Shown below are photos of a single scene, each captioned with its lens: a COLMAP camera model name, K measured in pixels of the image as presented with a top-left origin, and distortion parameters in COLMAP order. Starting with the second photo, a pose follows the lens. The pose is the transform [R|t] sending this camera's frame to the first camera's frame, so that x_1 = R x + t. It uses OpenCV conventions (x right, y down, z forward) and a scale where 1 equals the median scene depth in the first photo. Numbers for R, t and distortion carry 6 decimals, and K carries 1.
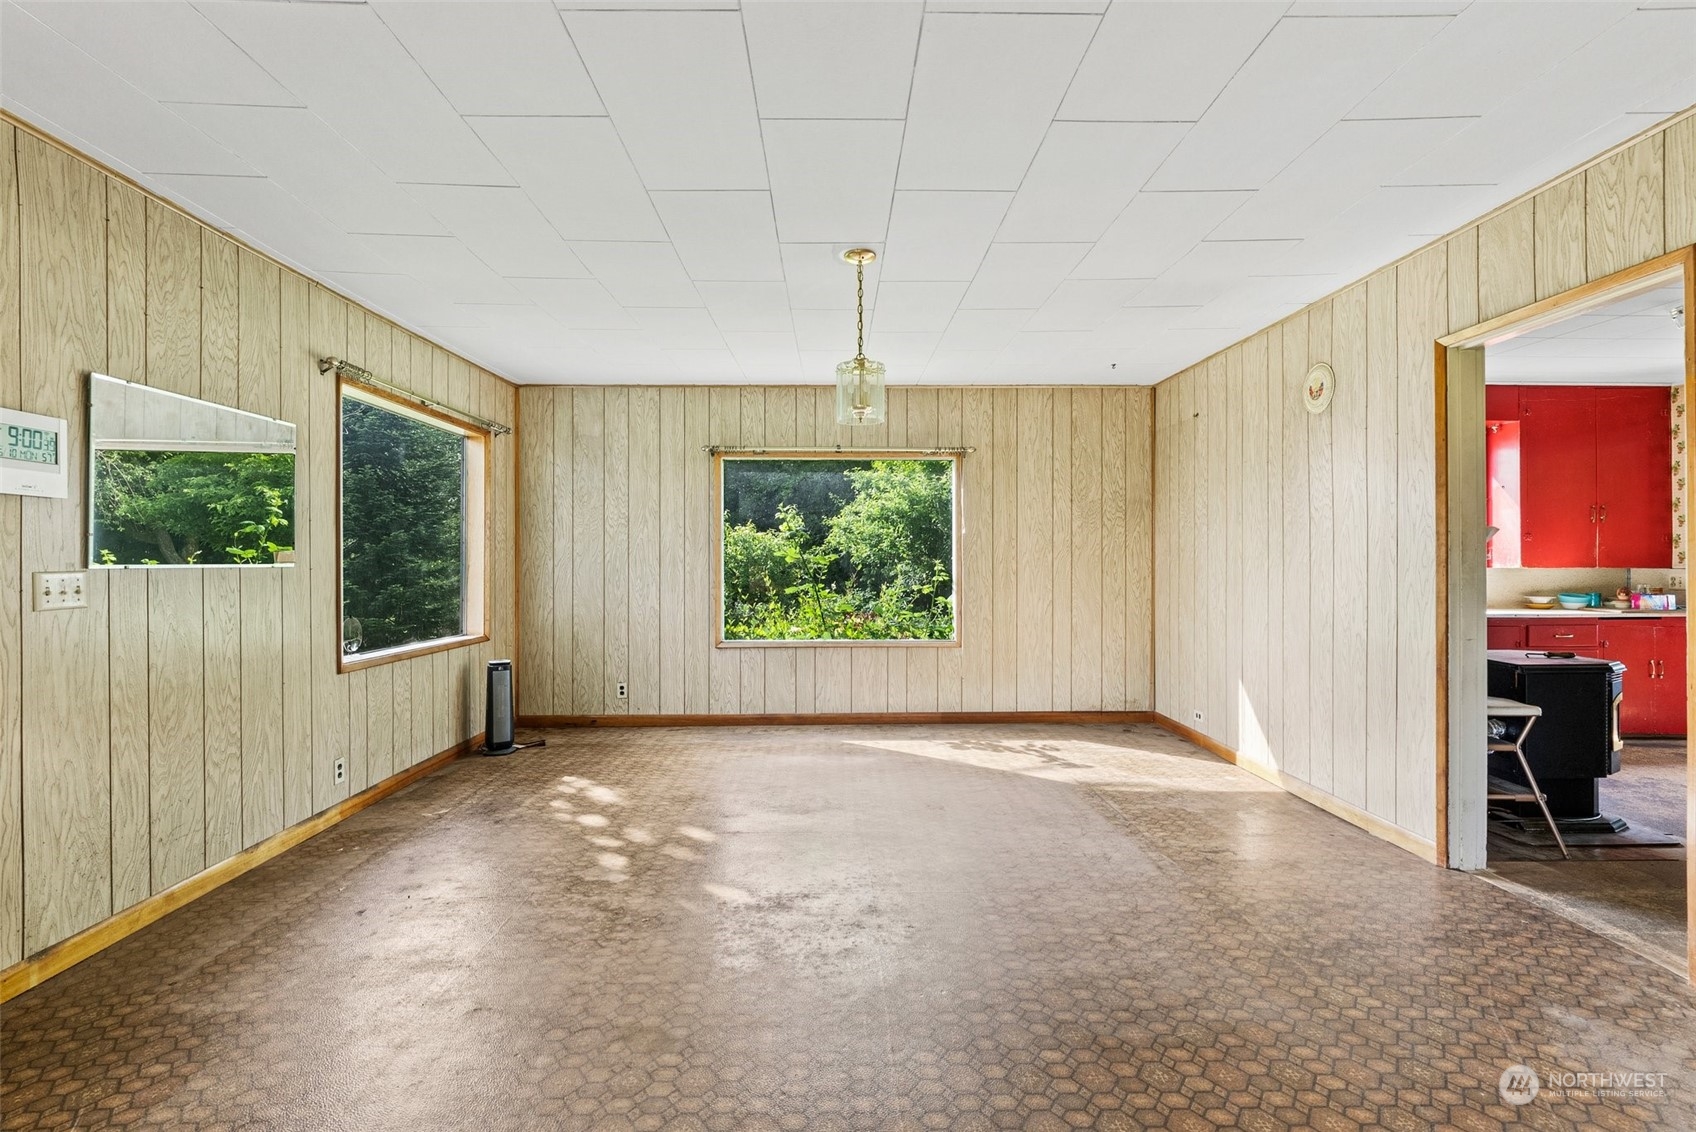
lens RADIAL K [[774.4, 0, 851.6], [0, 774.4, 560.2], [0, 0, 1]] dist [-0.000757, 0.000482]
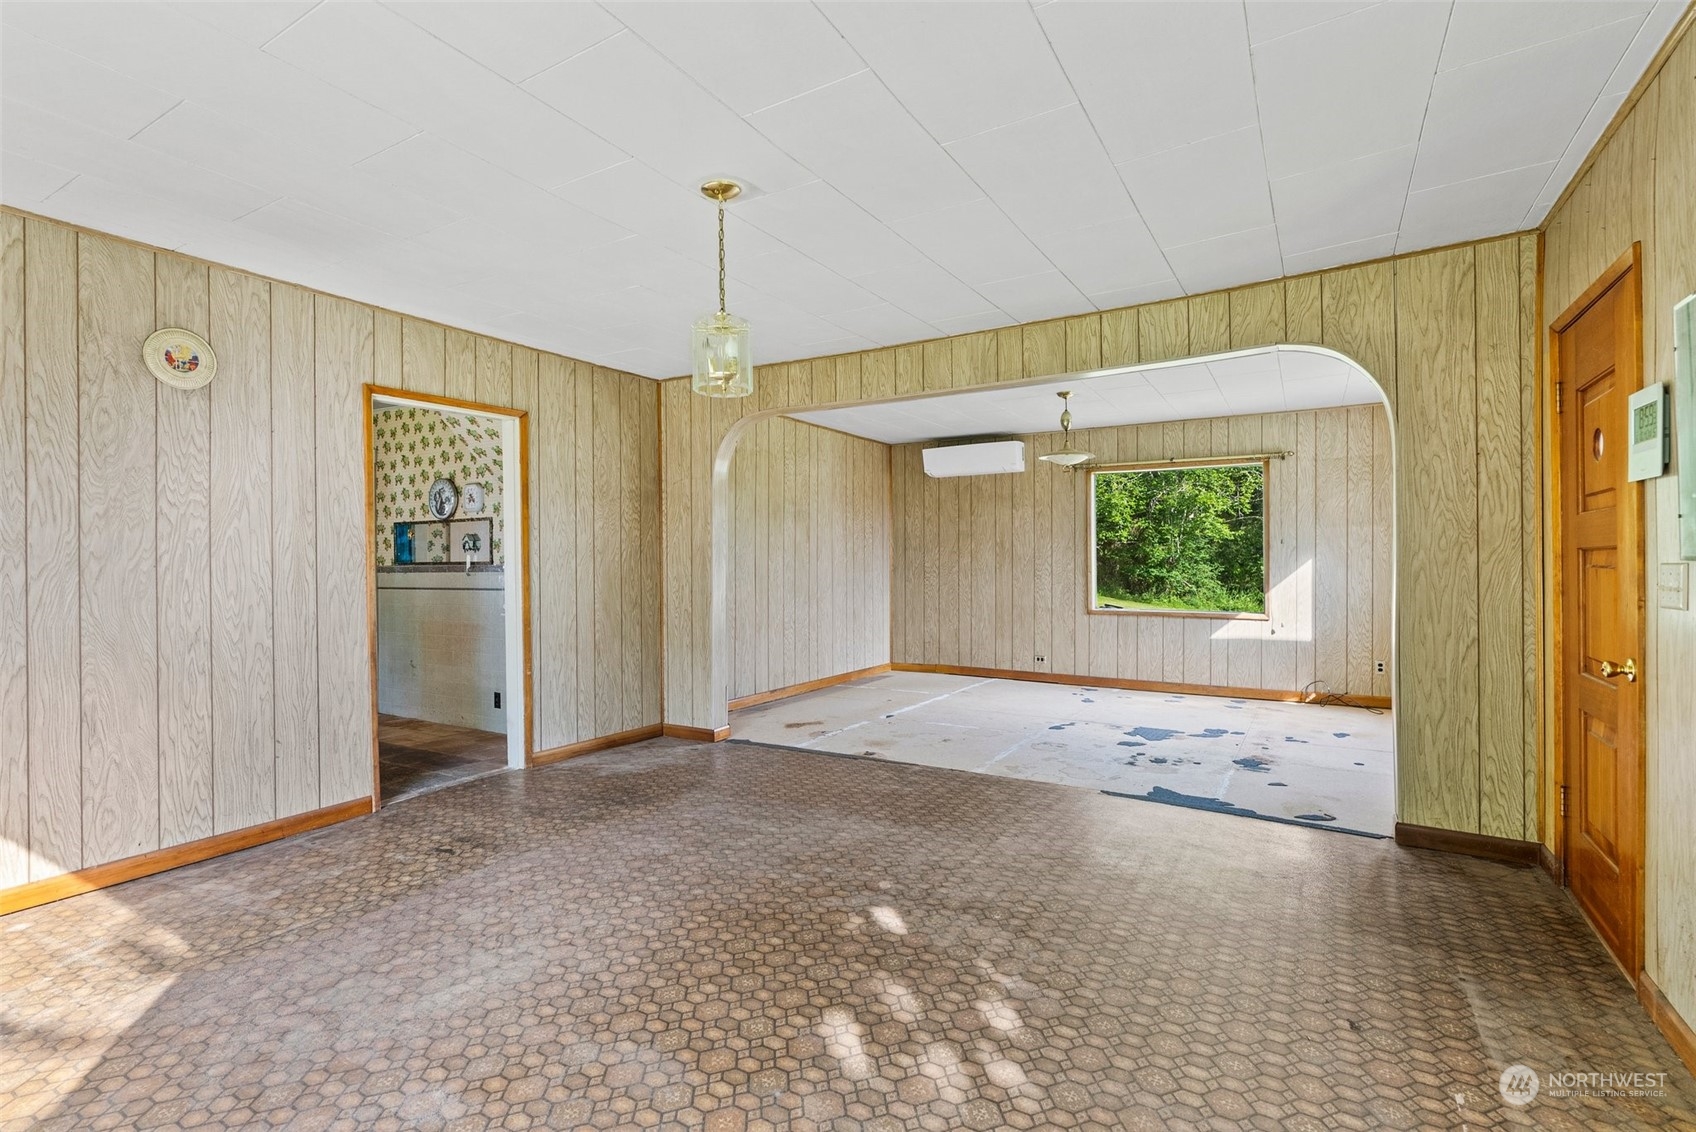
lens RADIAL K [[774.4, 0, 851.6], [0, 774.4, 560.2], [0, 0, 1]] dist [-0.000757, 0.000482]
pose [[-0.843800, -0.000489, 0.536657, -0.331468], [0.001541, 0.999993, 0.003334, -0.006279], [-0.536655, 0.003640, -0.843794, 0.982605]]
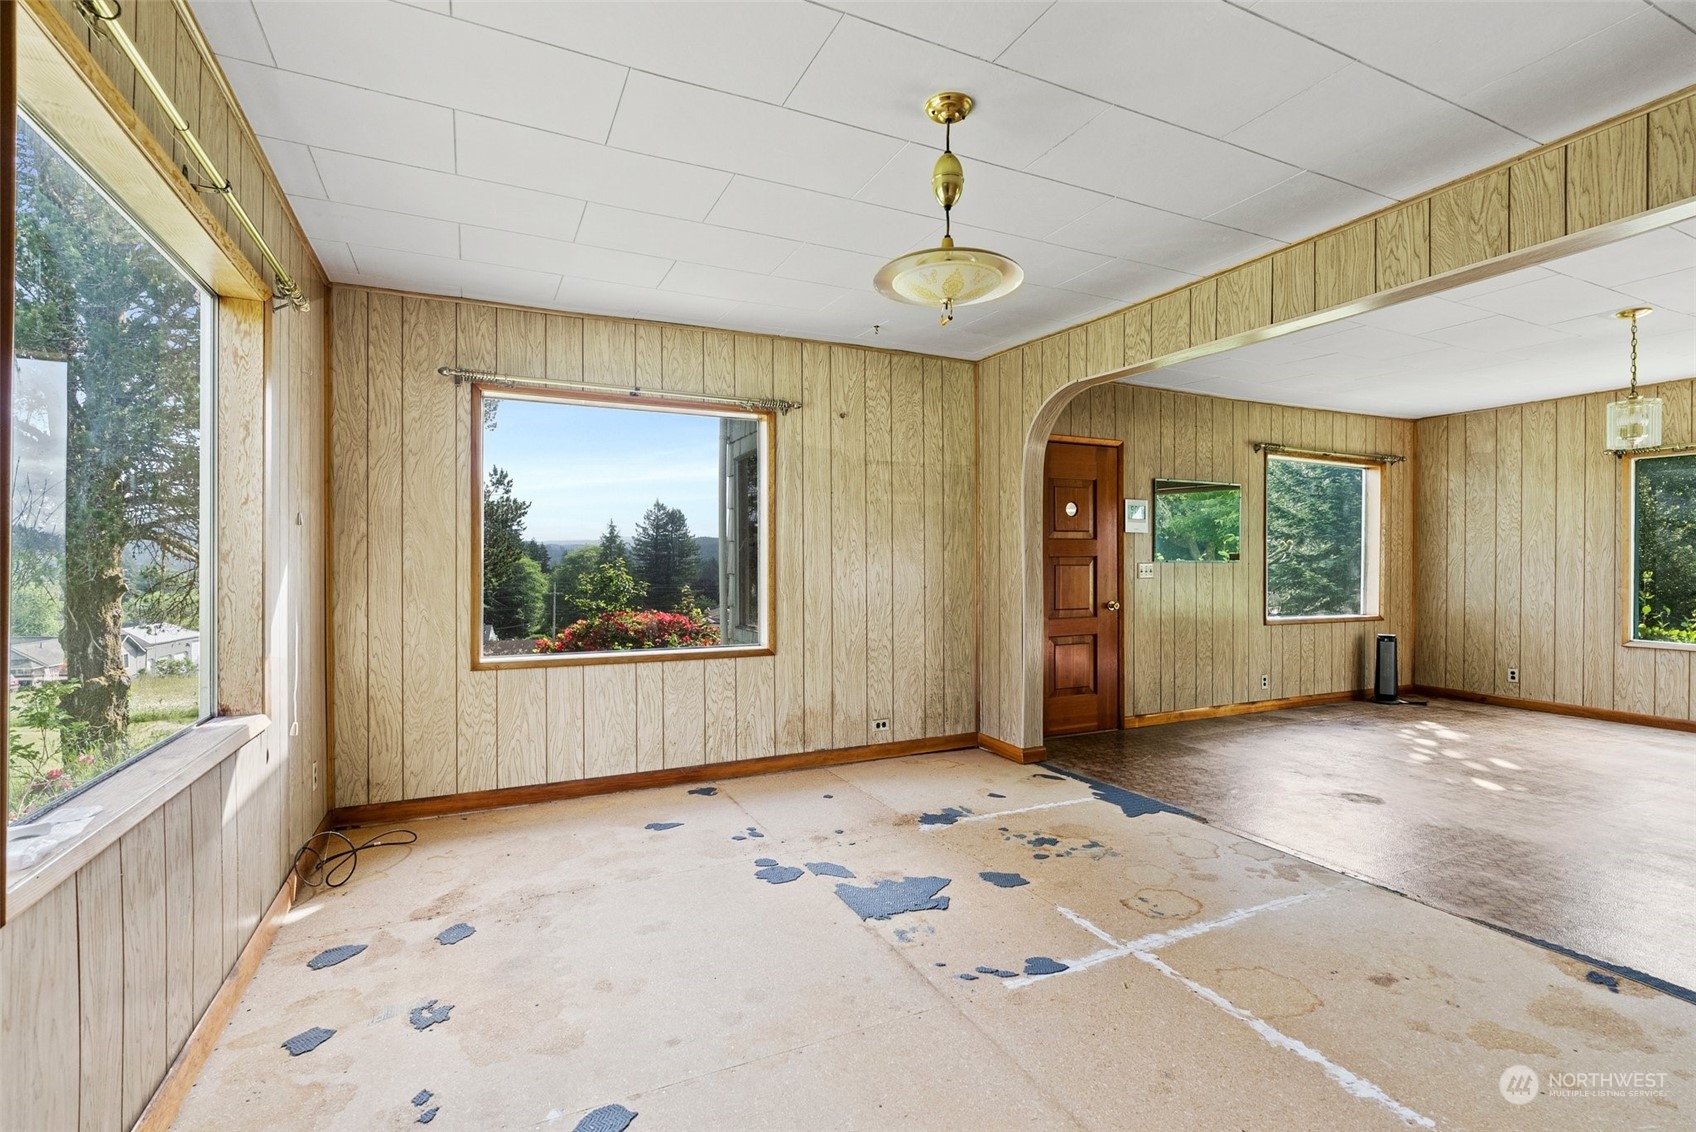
lens RADIAL K [[774.4, 0, 851.6], [0, 774.4, 560.2], [0, 0, 1]] dist [-0.000757, 0.000482]
pose [[0.415239, 0.003222, -0.909707, 0.335812], [-0.004161, 0.999990, 0.001642, 0.002546], [0.909703, 0.003103, 0.415248, -0.353149]]
